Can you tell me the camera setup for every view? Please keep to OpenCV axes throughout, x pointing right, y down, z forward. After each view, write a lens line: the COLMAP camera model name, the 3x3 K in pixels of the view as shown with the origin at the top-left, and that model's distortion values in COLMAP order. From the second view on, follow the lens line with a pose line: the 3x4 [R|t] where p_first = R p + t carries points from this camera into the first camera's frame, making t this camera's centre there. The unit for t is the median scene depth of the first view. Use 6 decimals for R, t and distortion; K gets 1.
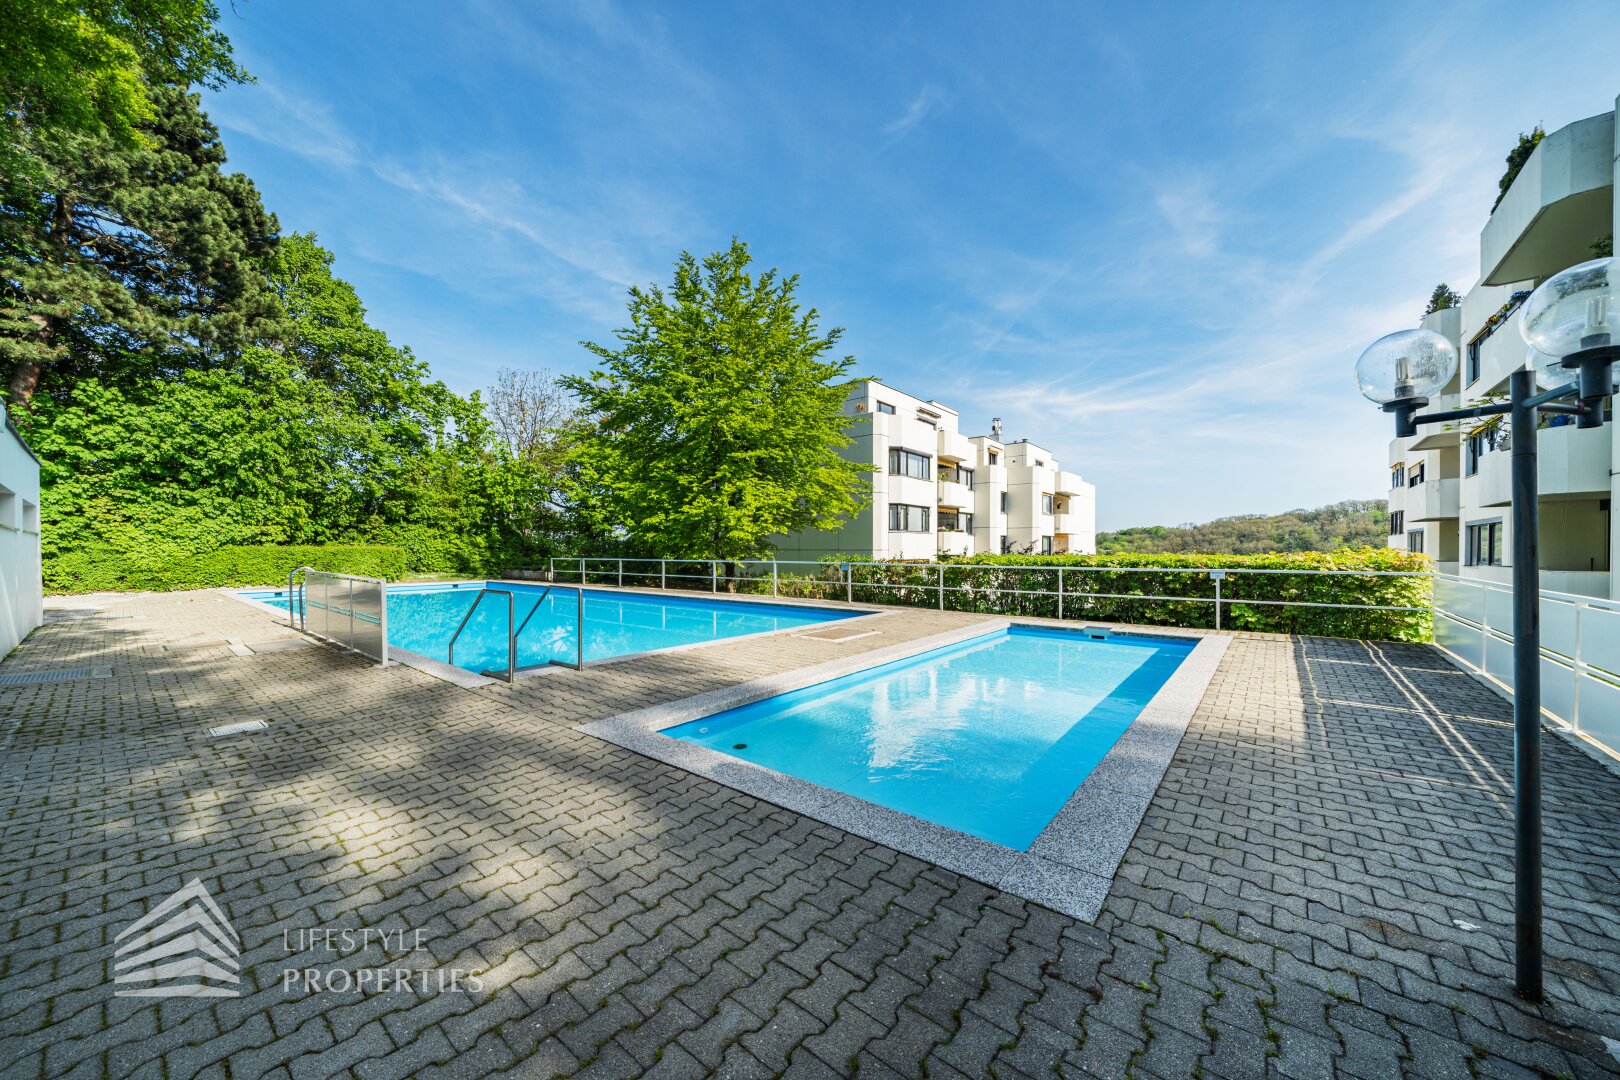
lens RADIAL K [[578.6, 0, 805.7], [0, 578.6, 549.5], [0, 0, 1]] dist [-0.000741, -0.000548]
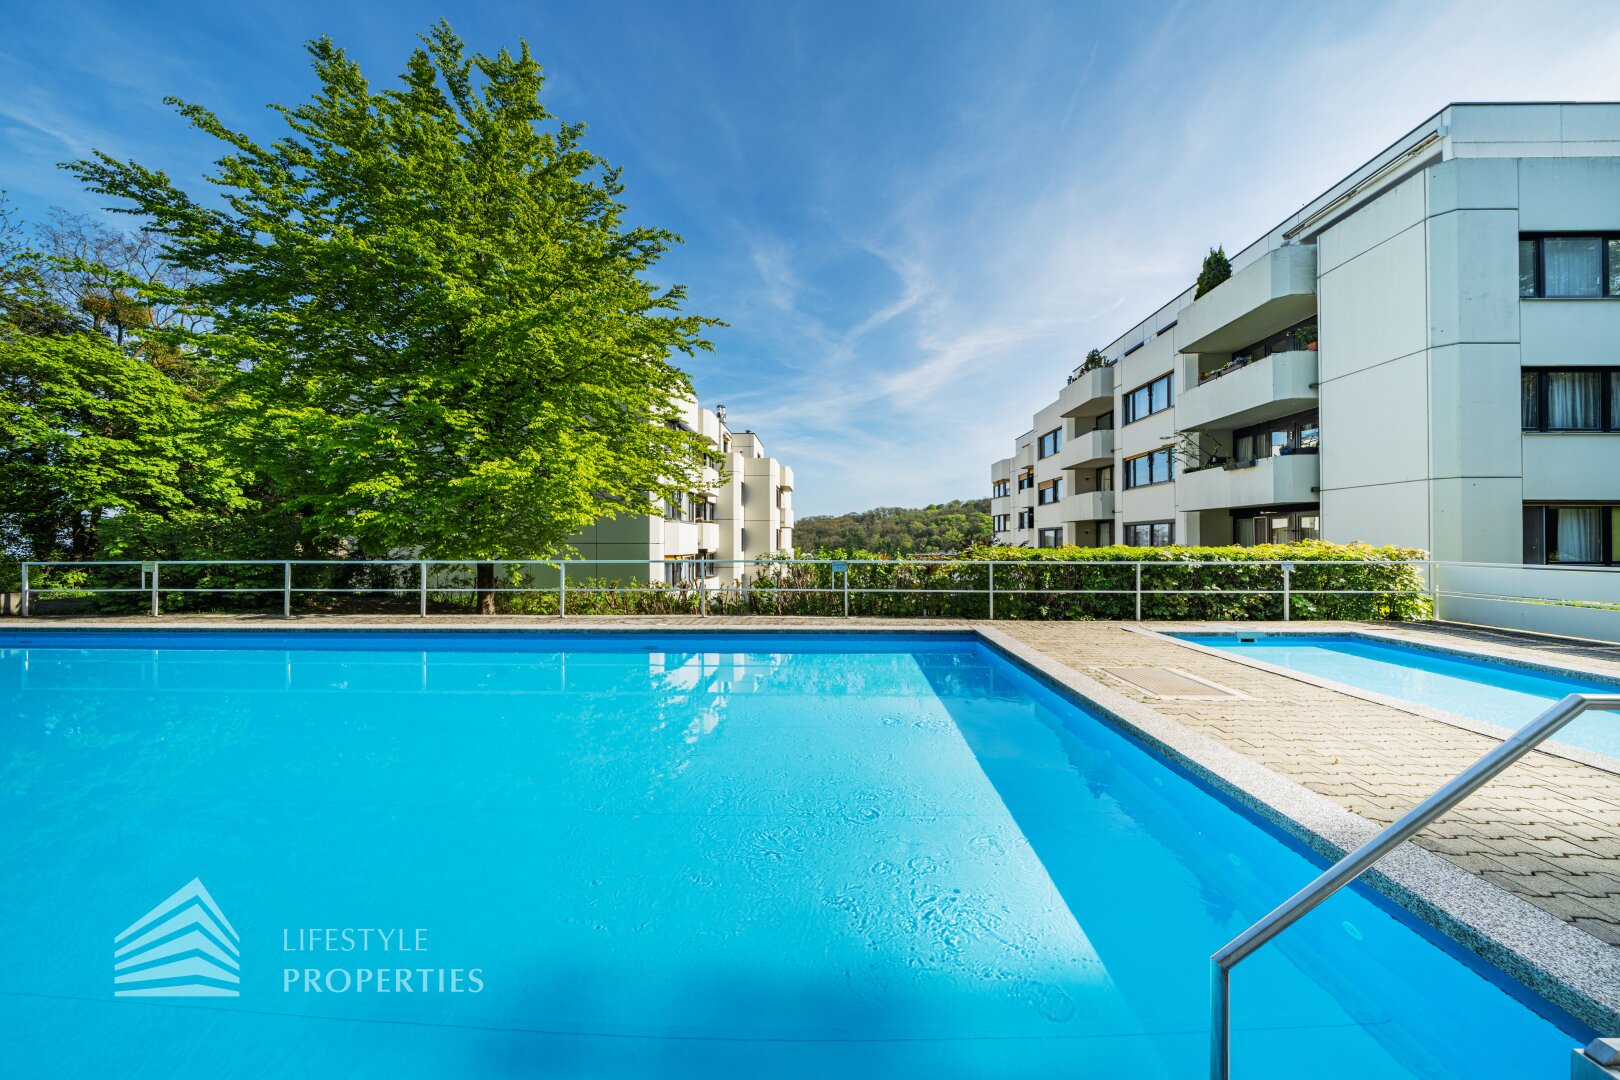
lens RADIAL K [[578.6, 0, 813.6], [0, 578.6, 540.6], [0, 0, 1]] dist [-0.000741, -0.000548]
pose [[0.797677, 0.002716, 0.603078, -0.308105], [-0.000115, 0.999991, -0.004352, 0.001416], [-0.603085, 0.003403, 0.797670, 0.382858]]
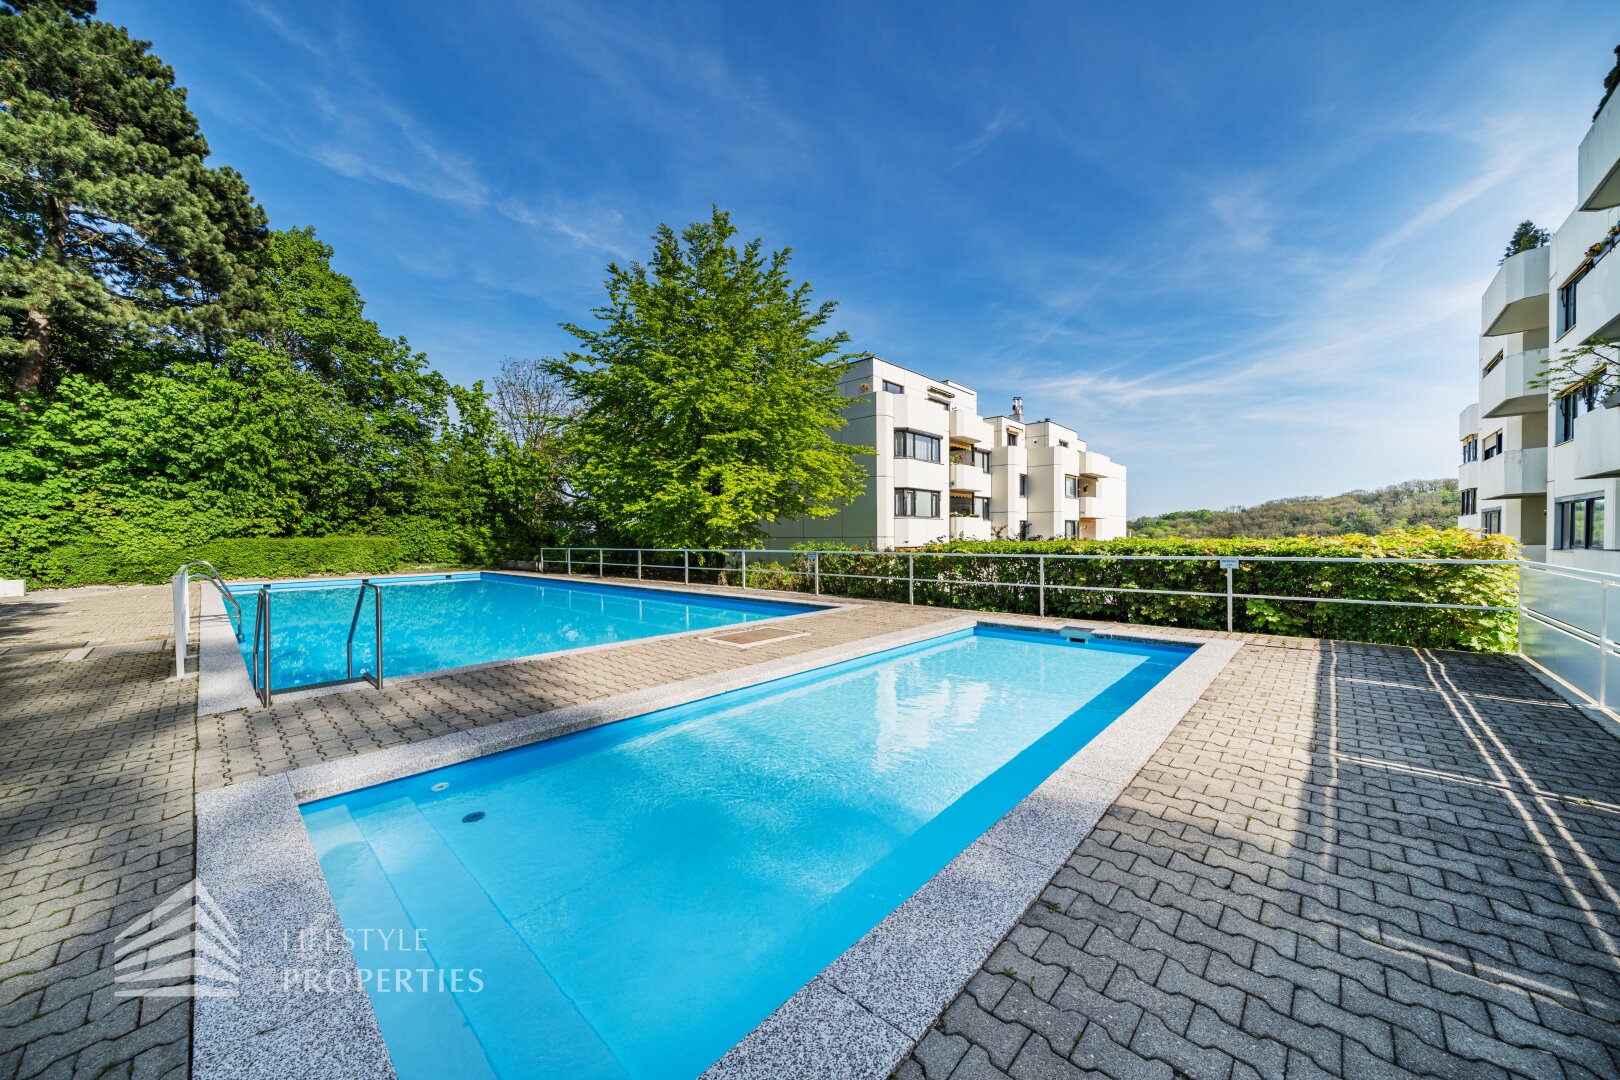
lens RADIAL K [[556.2, 0, 820.3], [0, 556.2, 543.6], [0, 0, 1]] dist [-0.004703, 0.000678]
pose [[0.997662, -0.007860, -0.067891, 0.108617], [0.008579, 0.999910, 0.010307, 0.001617], [0.067804, -0.010865, 0.997639, 0.105095]]
